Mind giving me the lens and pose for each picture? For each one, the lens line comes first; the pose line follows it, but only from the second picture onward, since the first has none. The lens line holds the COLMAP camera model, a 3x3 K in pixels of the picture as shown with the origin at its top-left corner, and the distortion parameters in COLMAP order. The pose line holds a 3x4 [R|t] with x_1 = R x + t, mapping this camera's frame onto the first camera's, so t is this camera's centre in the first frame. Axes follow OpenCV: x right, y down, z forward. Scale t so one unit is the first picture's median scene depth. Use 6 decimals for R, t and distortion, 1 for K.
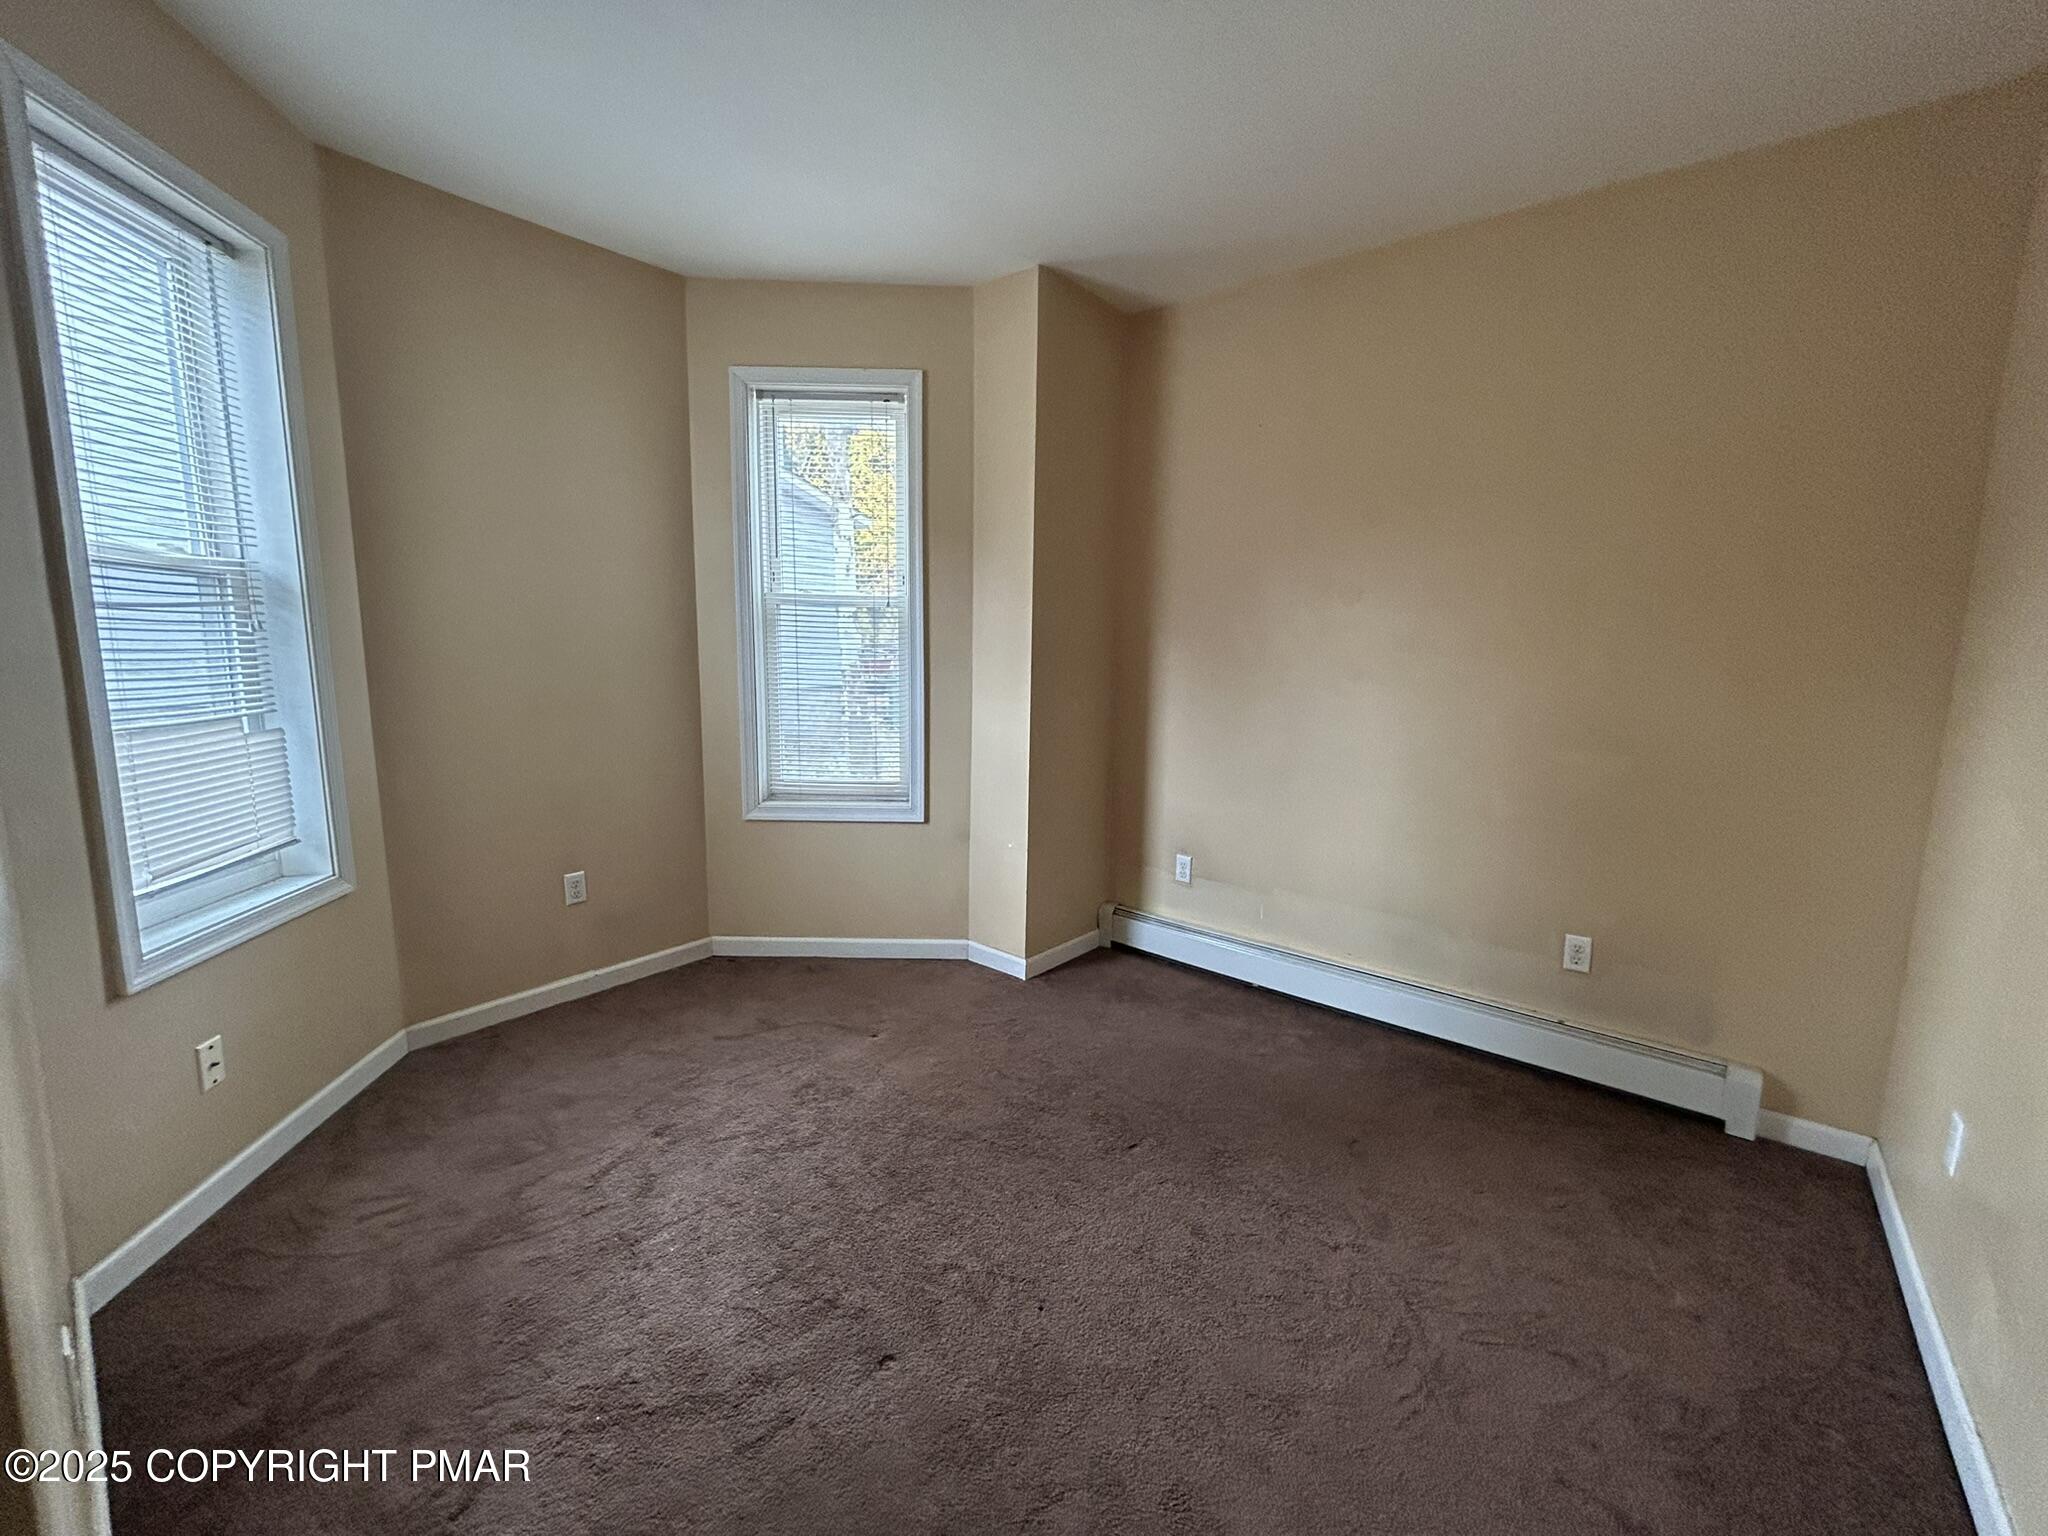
lens RADIAL K [[828.1, 0, 1024.0], [0, 828.1, 768.0], [0, 0, 1]] dist [-0.000475, 0.000332]
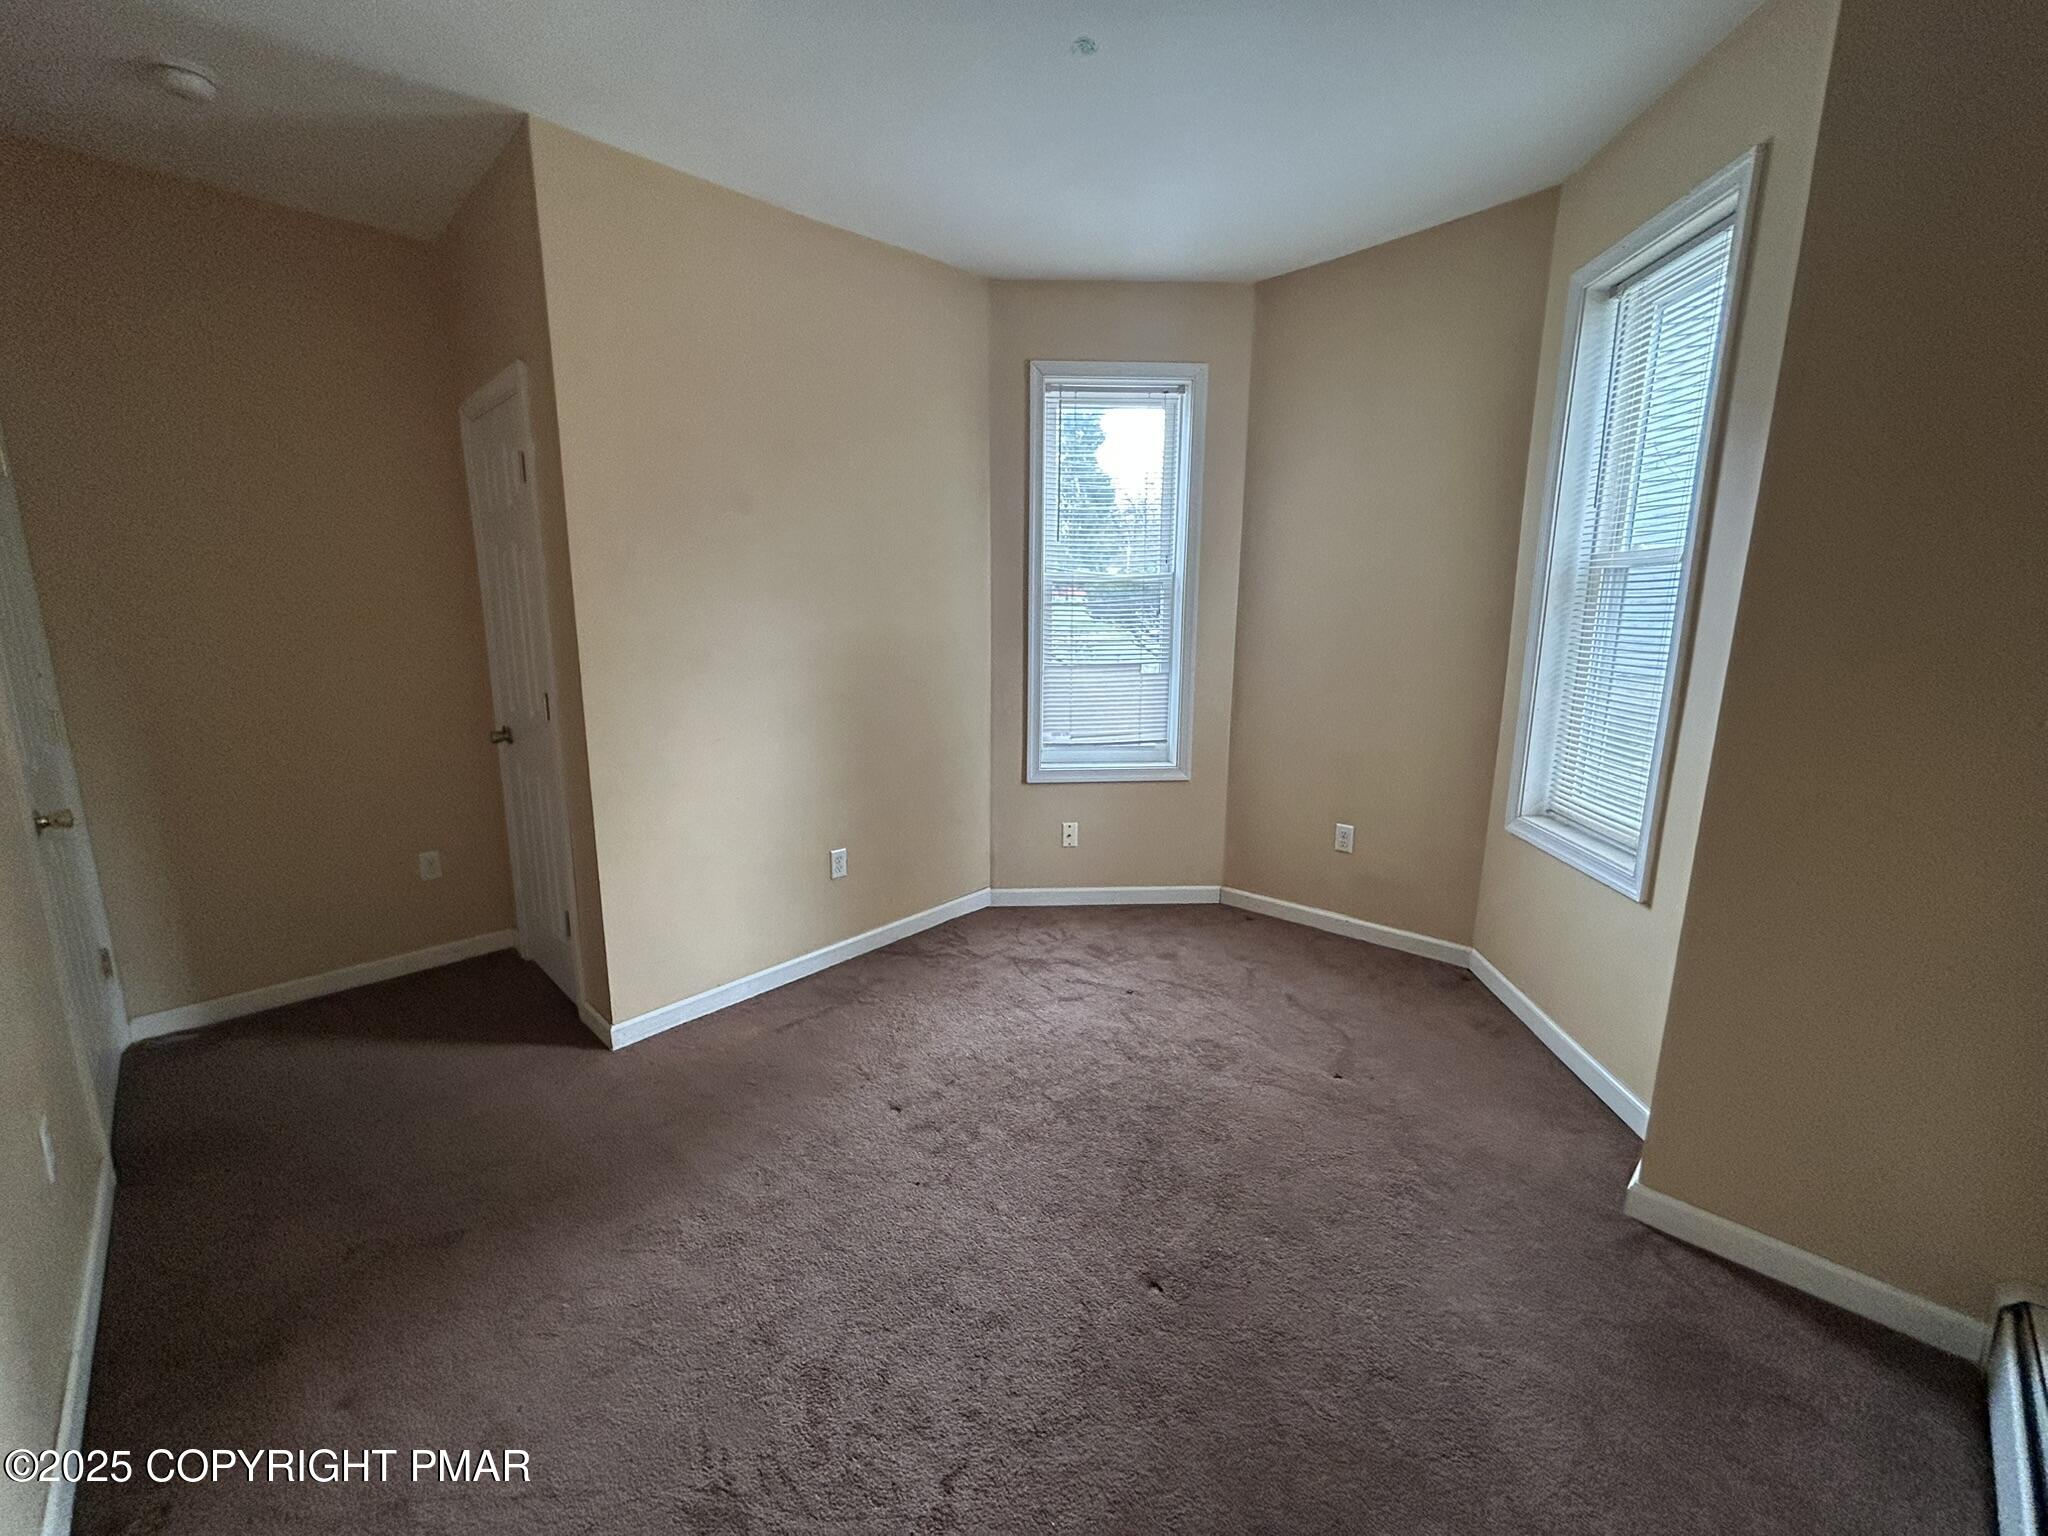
lens RADIAL K [[828.1, 0, 1024.0], [0, 828.1, 768.0], [0, 0, 1]] dist [-0.000475, 0.000332]
pose [[-0.101239, 0.173174, -0.979674, 0.763219], [-0.143525, 0.971890, 0.186630, -0.123898], [0.984455, 0.159502, -0.073538, 0.813859]]
